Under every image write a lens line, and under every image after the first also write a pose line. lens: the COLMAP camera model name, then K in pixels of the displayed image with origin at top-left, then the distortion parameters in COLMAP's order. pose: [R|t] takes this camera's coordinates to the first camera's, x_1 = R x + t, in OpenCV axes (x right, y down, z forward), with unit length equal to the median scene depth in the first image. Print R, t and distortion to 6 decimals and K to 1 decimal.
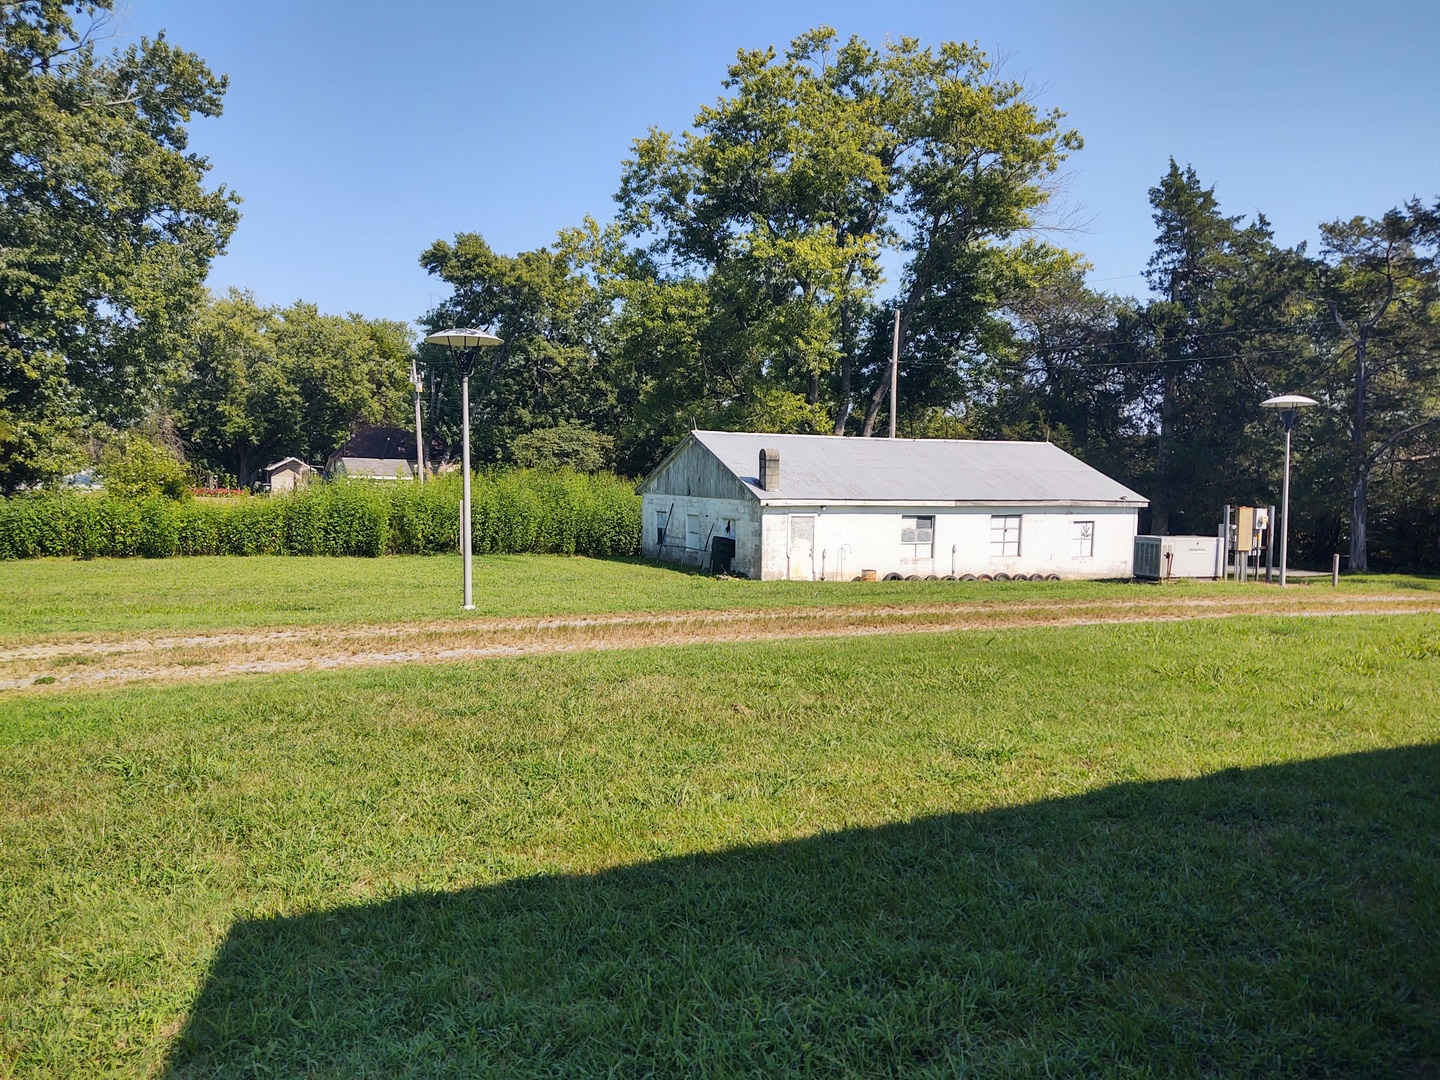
lens RADIAL K [[1072.0, 0, 720.0], [0, 1072.0, 540.0], [0, 0, 1]] dist [-0.007911, -0.002670]
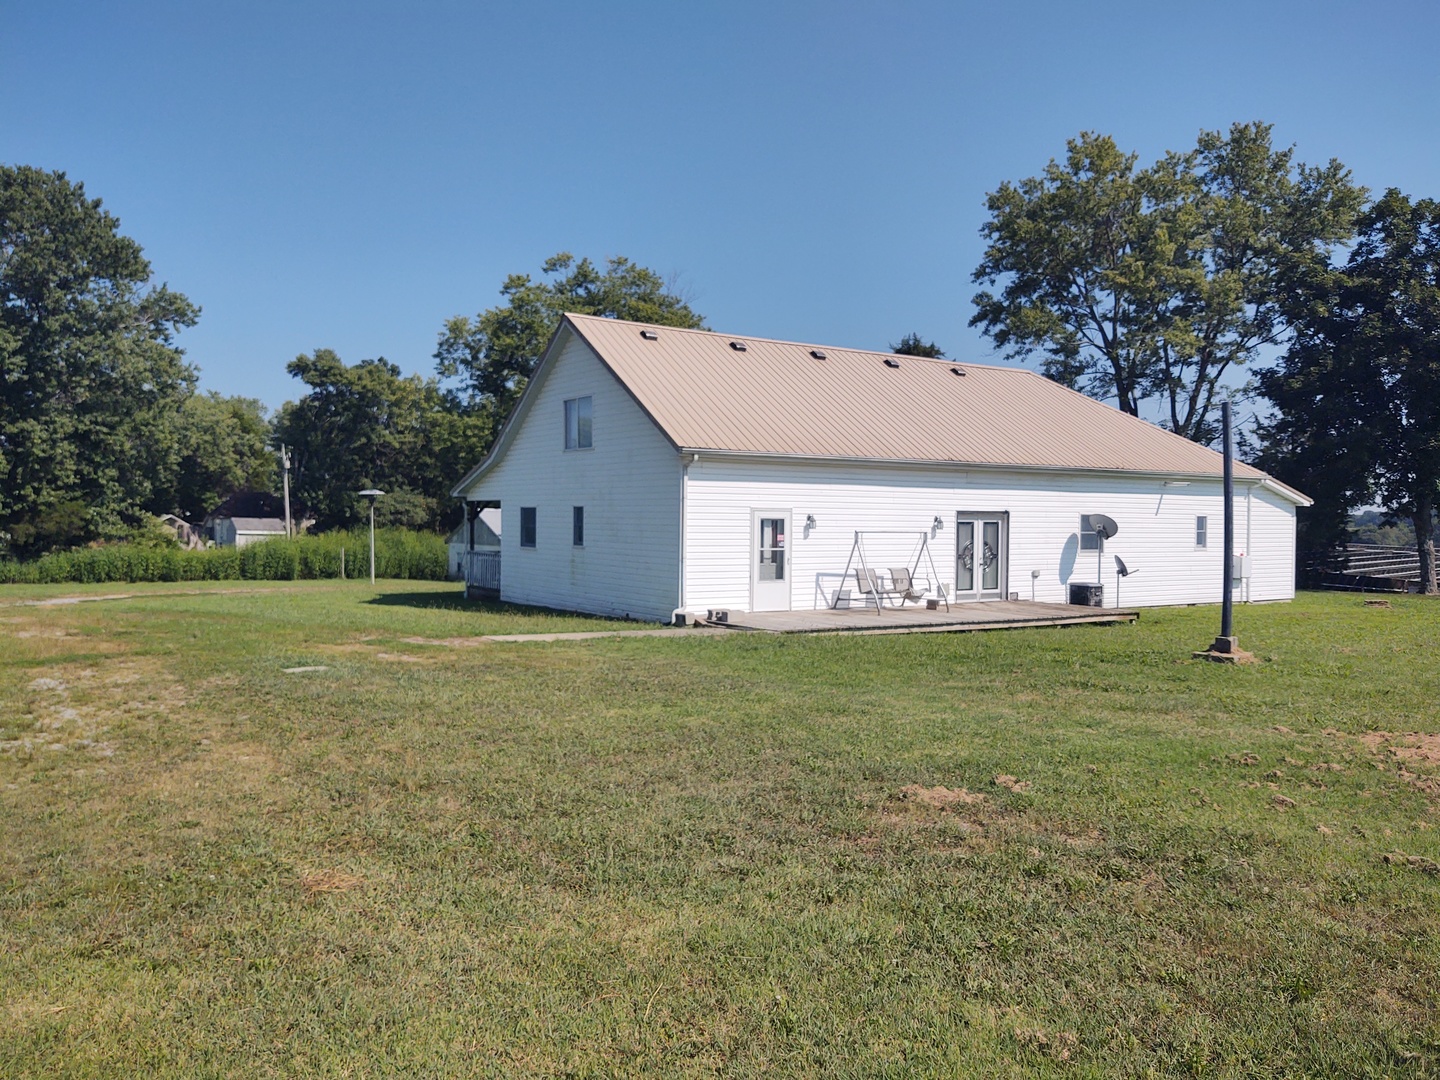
lens RADIAL K [[1117.4, 0, 714.4], [0, 1117.4, 524.6], [0, 0, 1]] dist [0.070766, -0.167333]
pose [[0.990730, -0.008443, 0.135581, 0.085514], [0.015770, 0.998467, -0.053063, 0.023749], [-0.134926, 0.054710, 0.989344, -0.679350]]
